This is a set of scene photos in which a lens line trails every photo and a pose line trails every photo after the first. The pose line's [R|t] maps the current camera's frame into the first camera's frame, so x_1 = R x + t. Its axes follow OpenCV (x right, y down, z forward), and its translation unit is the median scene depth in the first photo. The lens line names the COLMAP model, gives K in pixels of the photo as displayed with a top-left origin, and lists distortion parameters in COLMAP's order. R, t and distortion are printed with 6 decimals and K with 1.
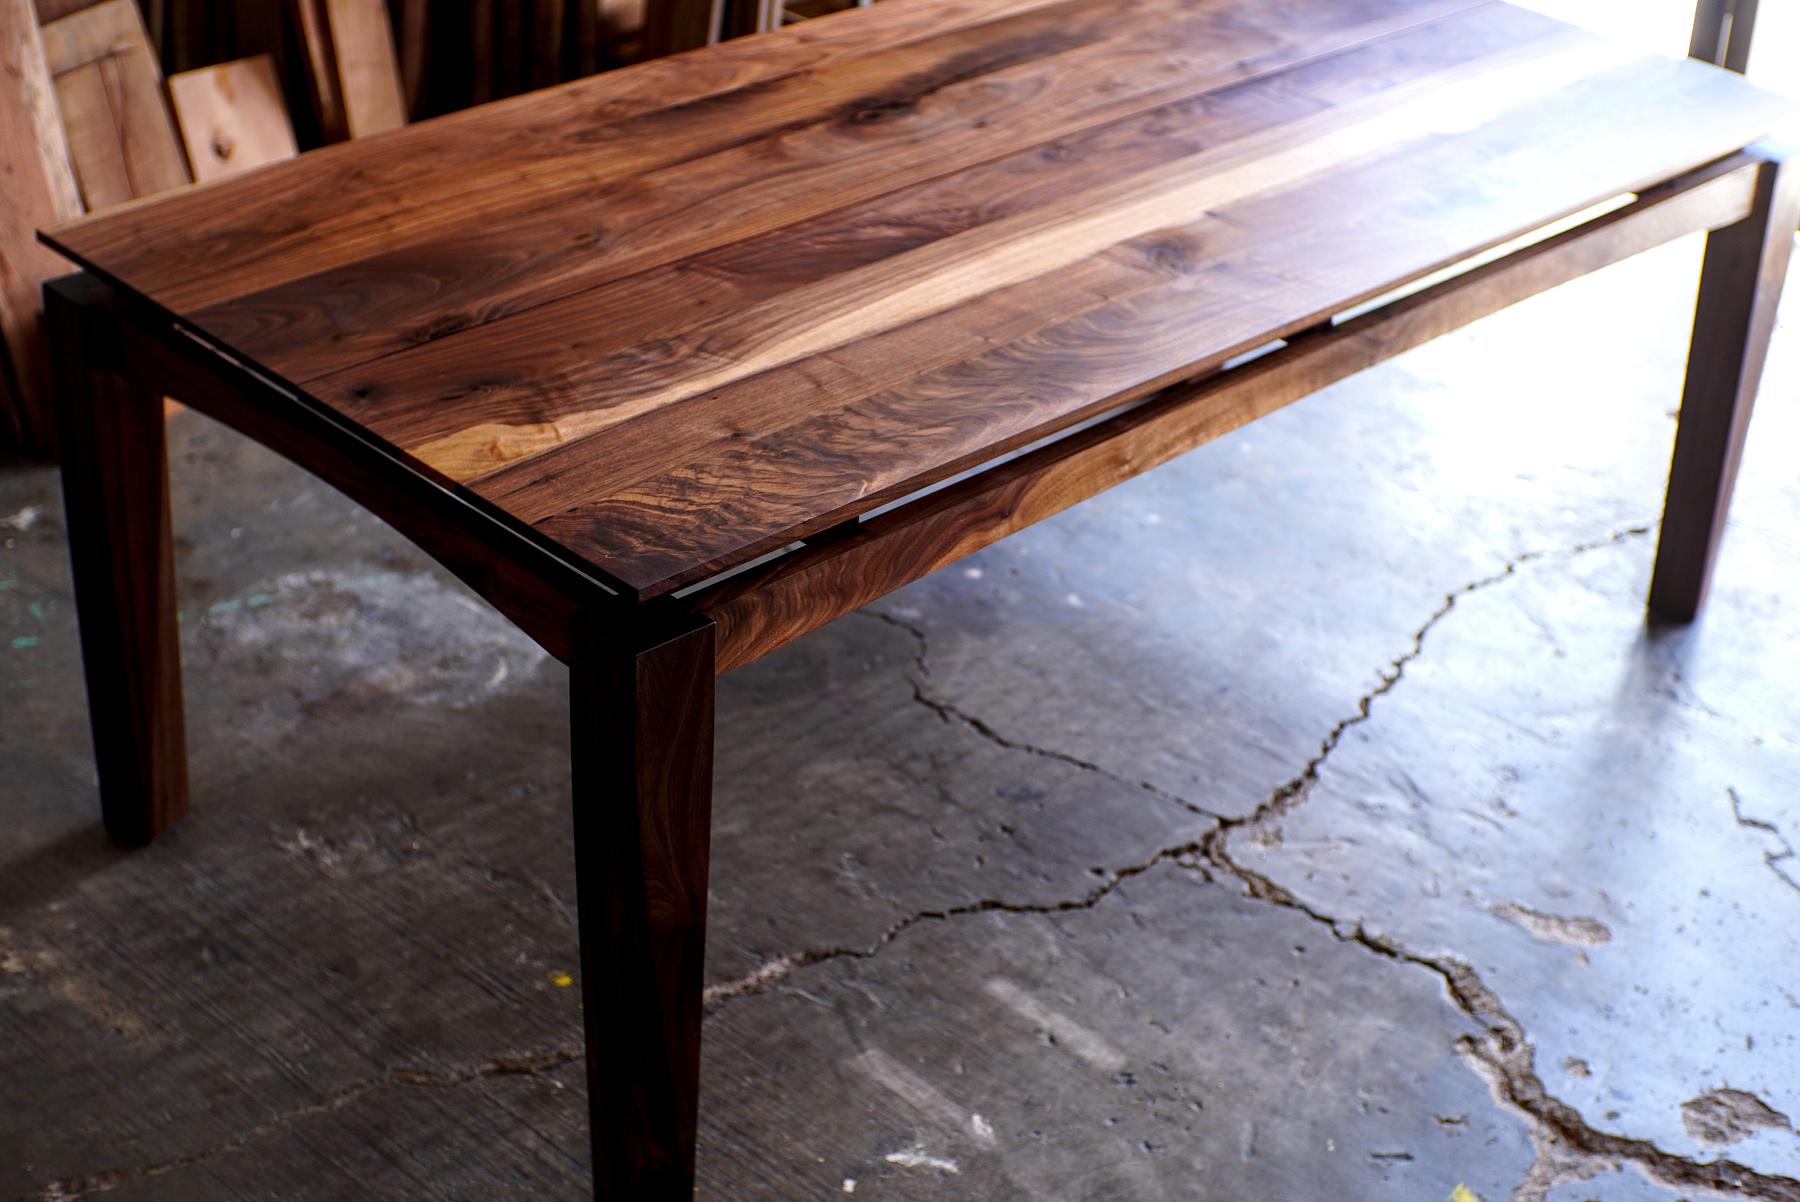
lens RADIAL K [[2833.9, 0, 893.8], [0, 2833.9, 643.7], [0, 0, 1]] dist [-0.191431, 0.000000]
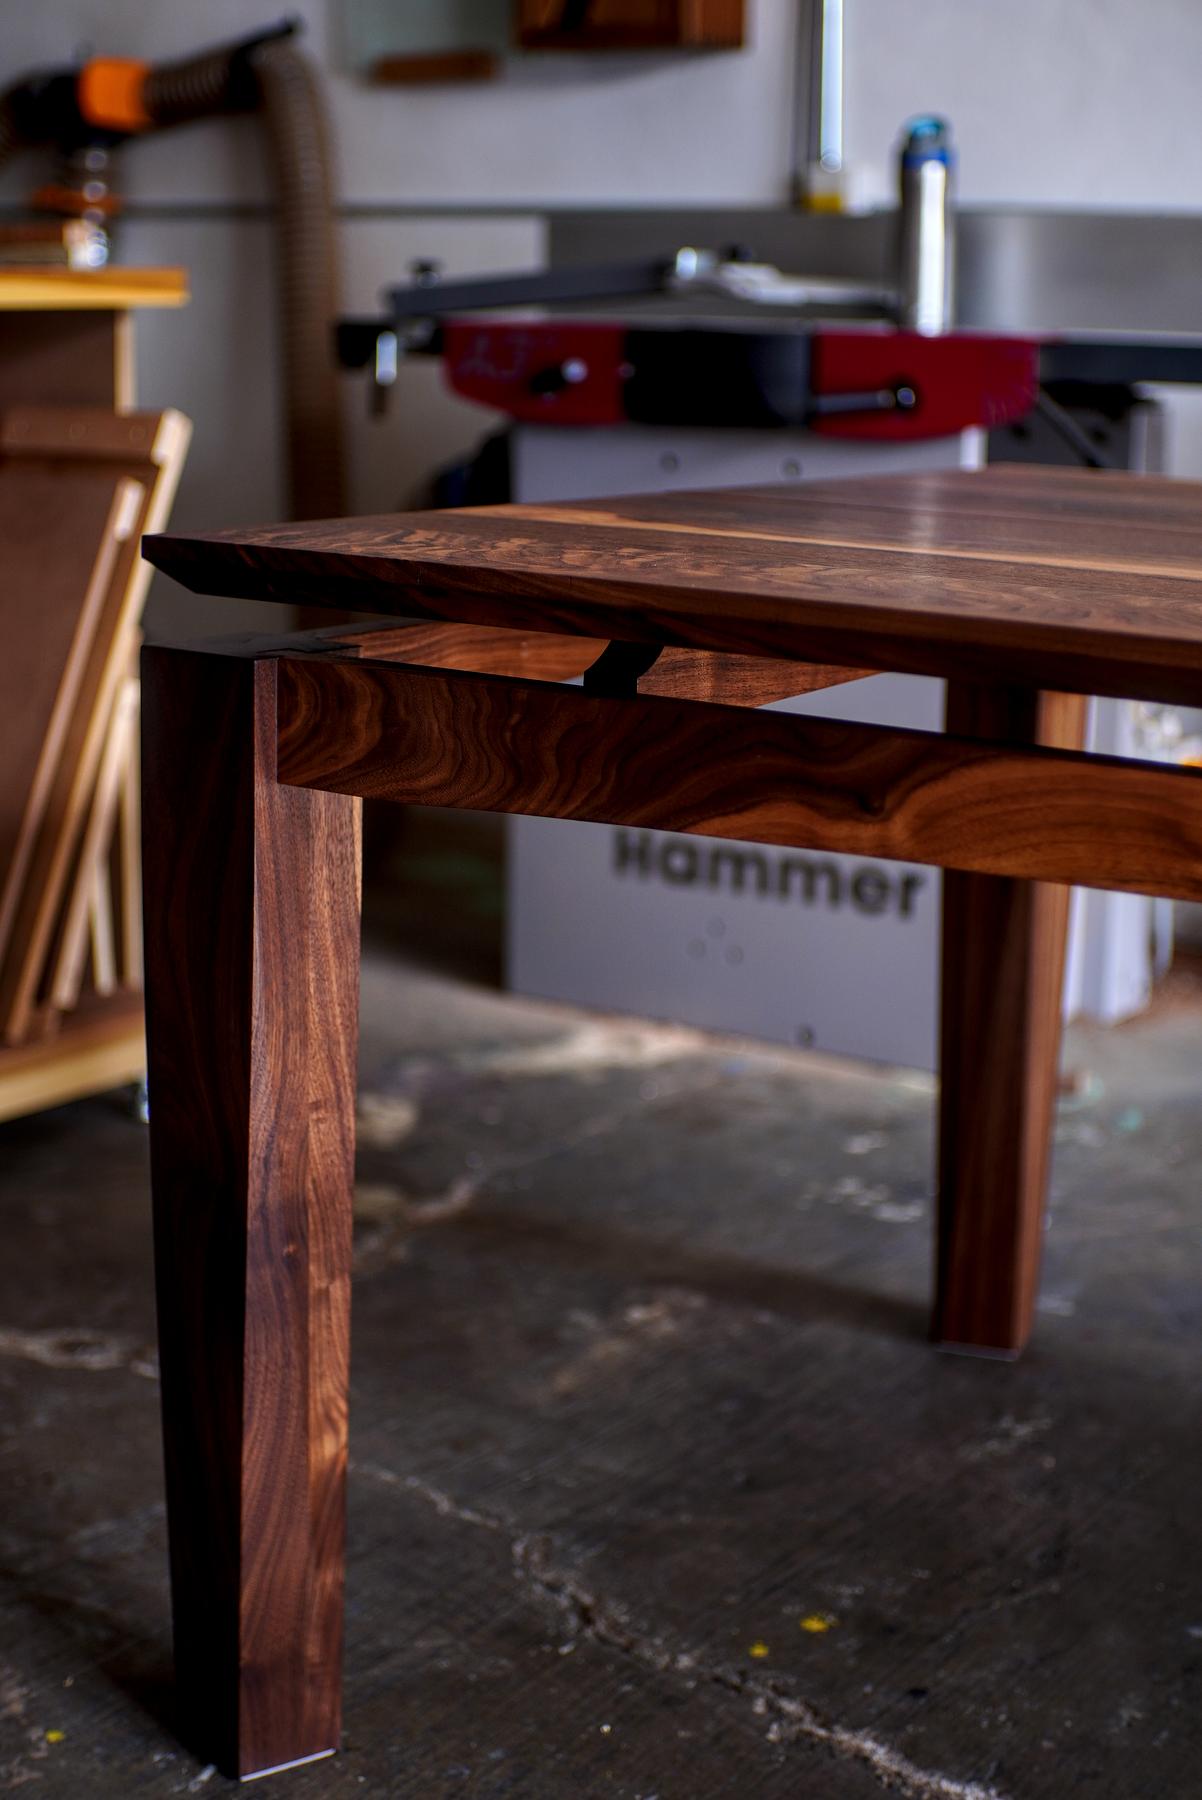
lens RADIAL K [[2833.9, 0, 593.0], [0, 2833.9, 903.7], [0, 0, 1]] dist [-0.191431, 0.000000]
pose [[0.149335, 0.167567, -0.974485, 0.450287], [-0.516482, 0.853623, 0.067636, -0.033606], [0.843176, 0.493203, 0.214021, 0.740628]]
